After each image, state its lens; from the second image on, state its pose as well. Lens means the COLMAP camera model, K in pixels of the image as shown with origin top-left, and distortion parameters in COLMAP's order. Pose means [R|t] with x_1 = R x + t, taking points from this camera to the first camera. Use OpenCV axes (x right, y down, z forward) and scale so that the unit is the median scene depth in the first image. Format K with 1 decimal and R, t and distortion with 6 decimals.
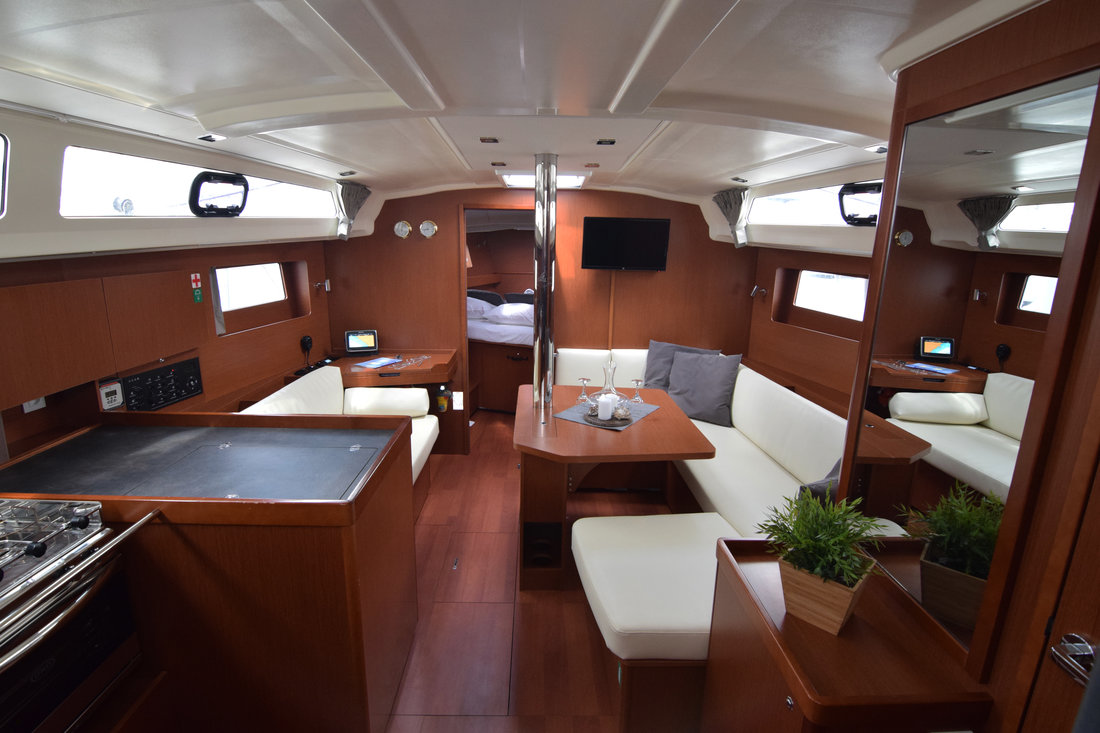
lens RADIAL K [[532.1, 0, 550.0], [0, 532.1, 366.5], [0, 0, 1]] dist [-0.002368, -0.000418]
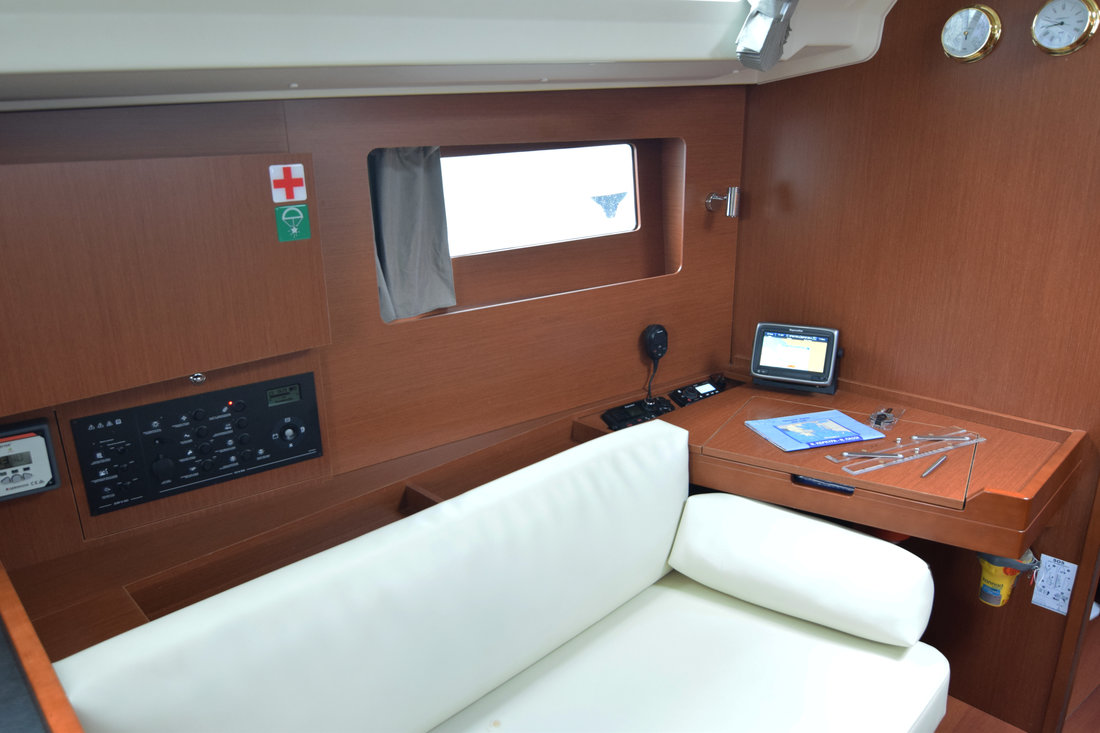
lens RADIAL K [[746.6, 0, 546.6], [0, 746.6, 360.4], [0, 0, 1]] dist [-0.002618, -0.004283]
pose [[0.672814, 0.193661, -0.714014, -0.117296], [-0.143314, 0.980966, 0.131021, -0.112792], [0.725797, 0.014176, 0.687762, 0.650519]]
